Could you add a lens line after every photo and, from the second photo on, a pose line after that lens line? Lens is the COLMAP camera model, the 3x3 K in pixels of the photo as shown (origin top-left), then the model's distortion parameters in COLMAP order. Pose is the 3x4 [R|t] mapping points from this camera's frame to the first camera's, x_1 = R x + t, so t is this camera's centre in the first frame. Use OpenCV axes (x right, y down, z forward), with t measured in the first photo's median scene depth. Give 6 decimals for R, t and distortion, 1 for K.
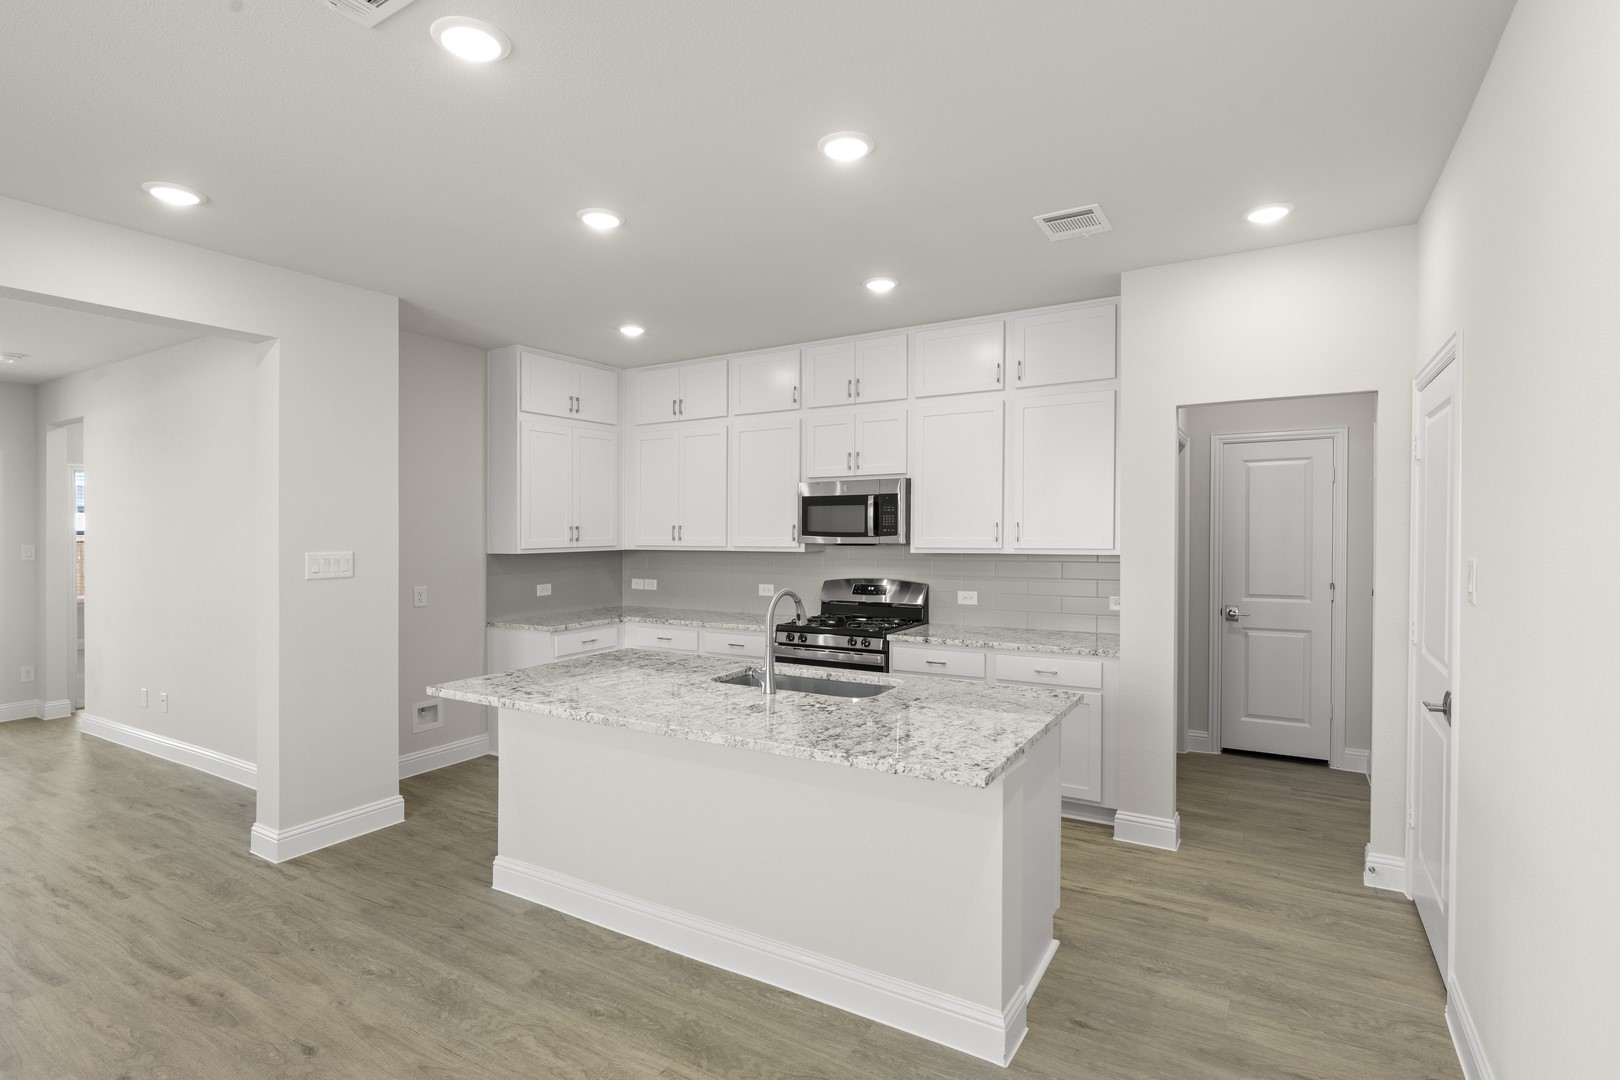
lens RADIAL K [[772.7, 0, 815.2], [0, 772.7, 545.0], [0, 0, 1]] dist [0.000989, 0.000646]
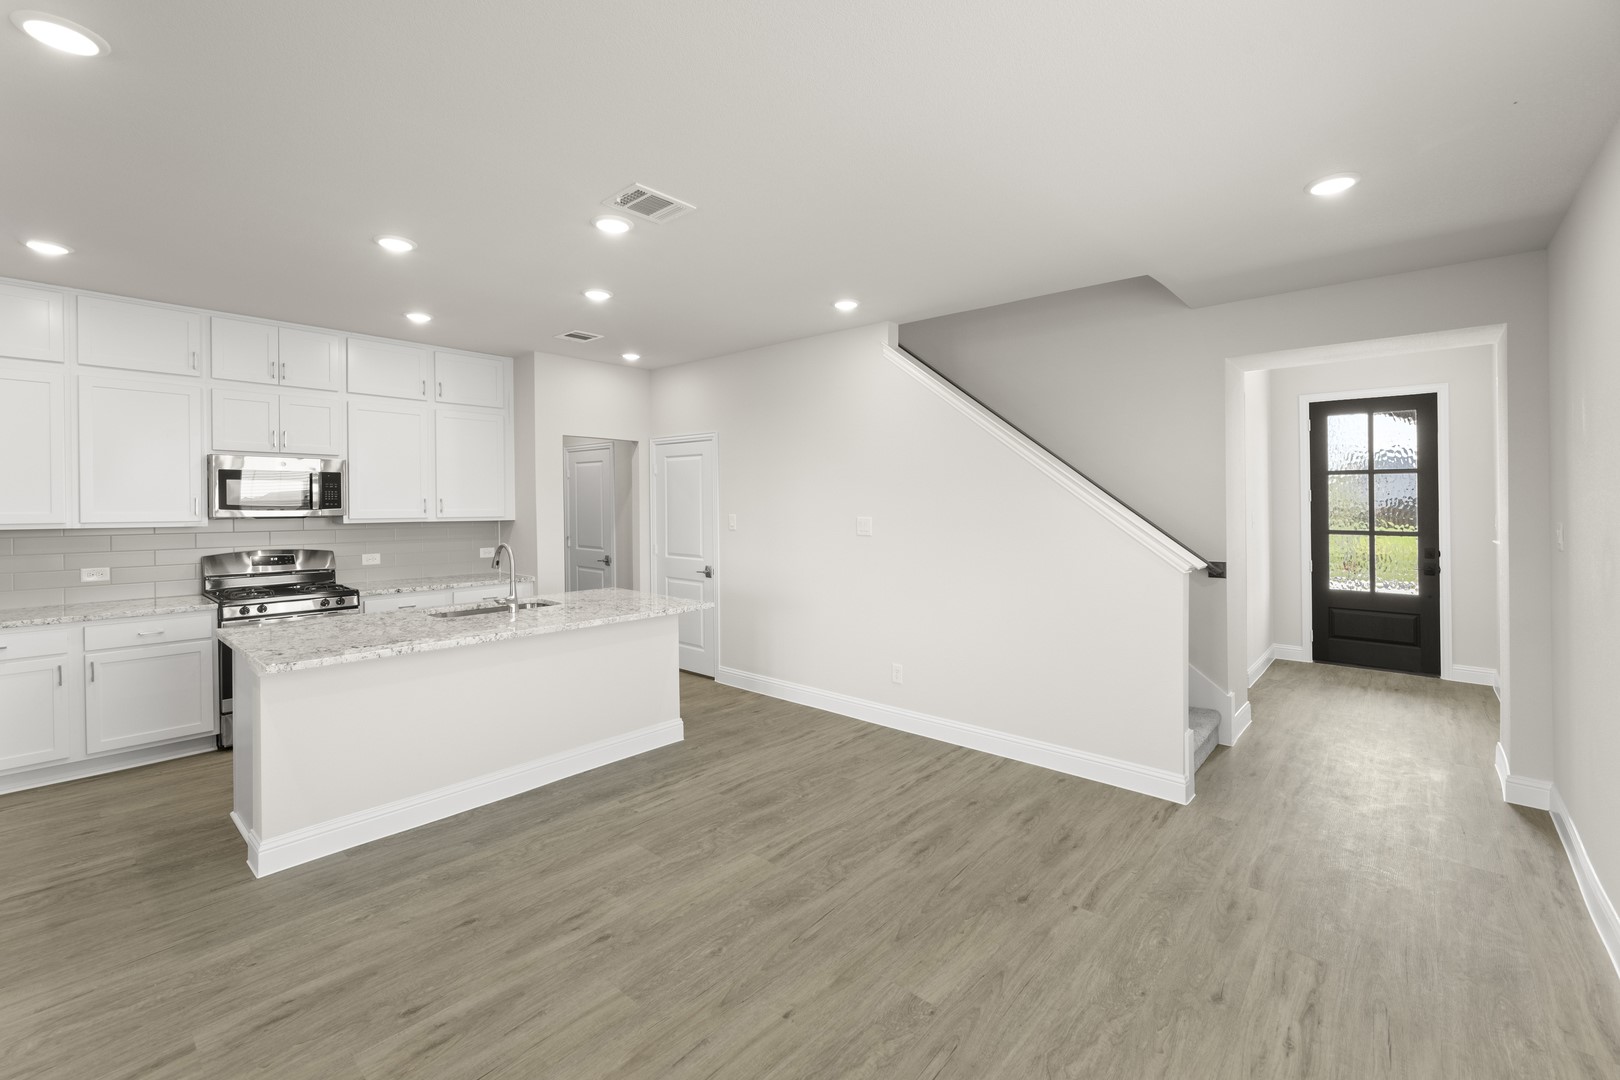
lens RADIAL K [[696.7, 0, 771.8], [0, 696.7, 515.4], [0, 0, 1]] dist [0.002526, 0.000312]
pose [[0.228838, -0.012642, 0.973382, -0.854195], [0.017834, 0.999802, 0.008792, 0.000169], [-0.973301, 0.015348, 0.229018, 0.137168]]
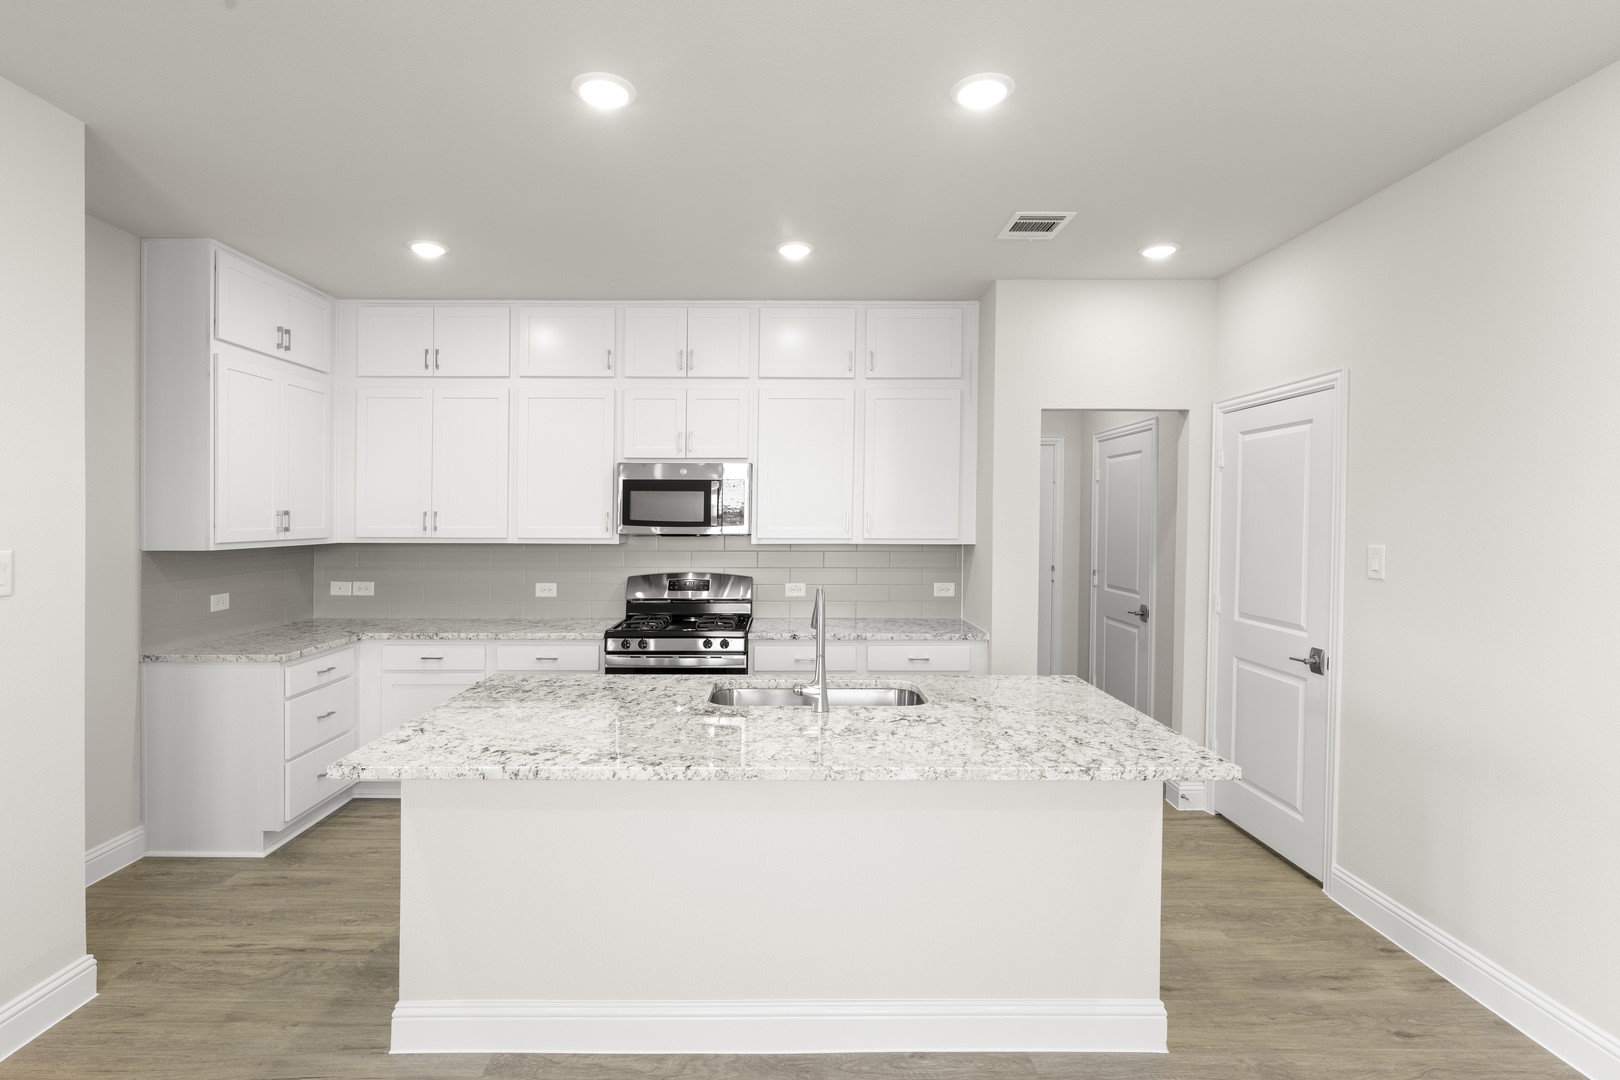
lens RADIAL K [[772.7, 0, 782.5], [0, 772.7, 541.5], [0, 0, 1]] dist [0.000989, 0.000646]
pose [[0.862428, -0.006748, 0.506135, -0.354388], [0.002757, 0.999959, 0.008634, -0.000900], [-0.506172, -0.006051, 0.862411, 0.198799]]
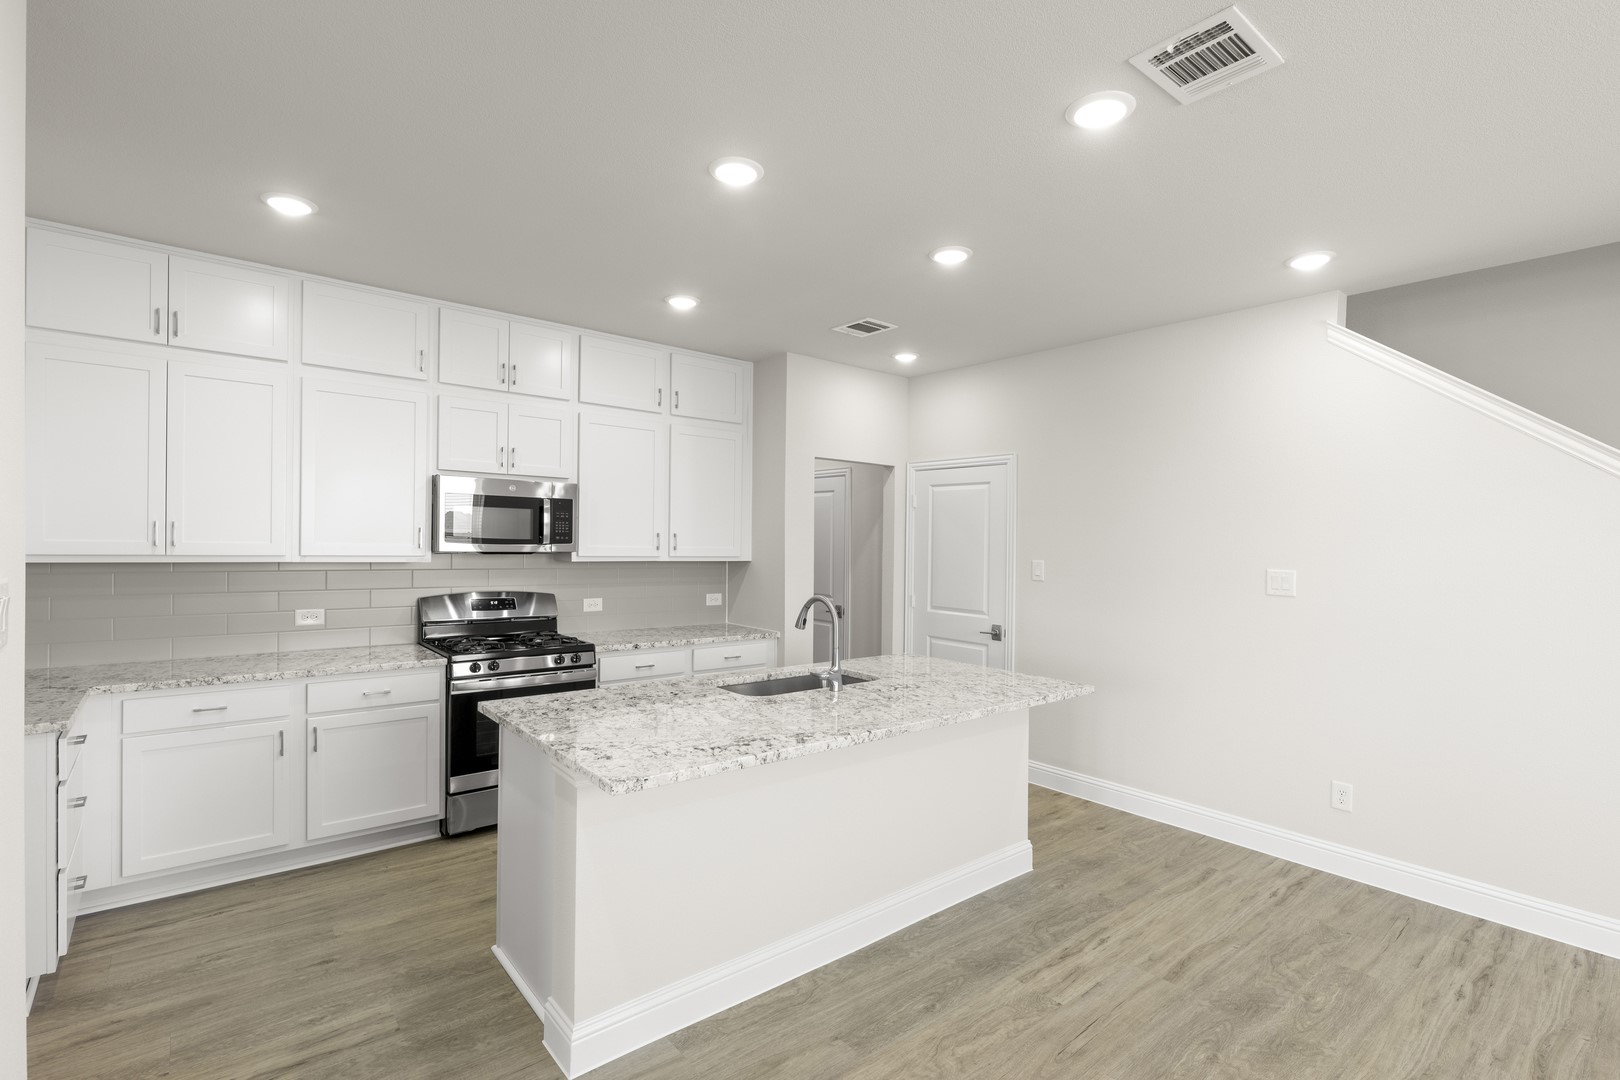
lens RADIAL K [[747.4, 0, 789.9], [0, 747.4, 553.8], [0, 0, 1]] dist [0.002046, 0.000026]
pose [[0.359532, -0.003565, 0.933126, -0.728316], [-0.002330, 0.999986, 0.004718, -0.005183], [-0.933130, -0.003871, 0.359519, 0.462178]]
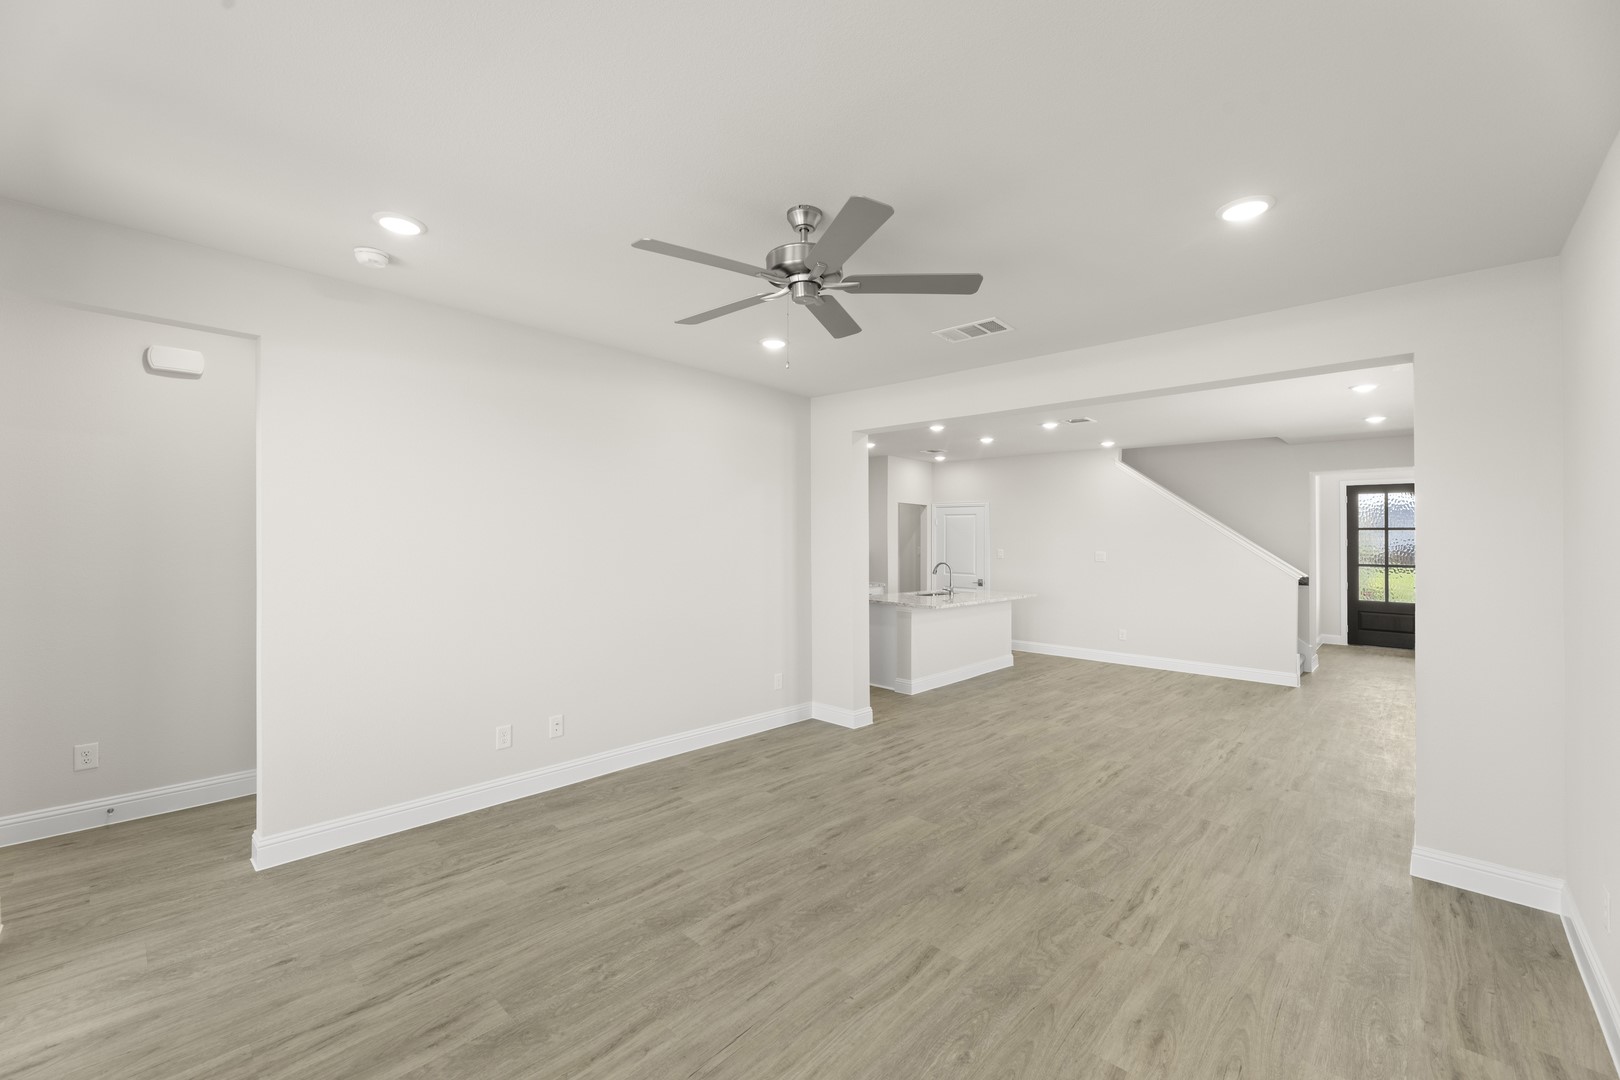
lens RADIAL K [[661.8, 0, 724.2], [0, 661.8, 540.4], [0, 0, 1]] dist [-0.008475, 0.001006]
pose [[0.303701, -0.002065, 0.952765, -1.959974], [0.005113, 0.999987, 0.000537, -0.028050], [-0.952754, 0.004708, 0.303708, 0.719216]]
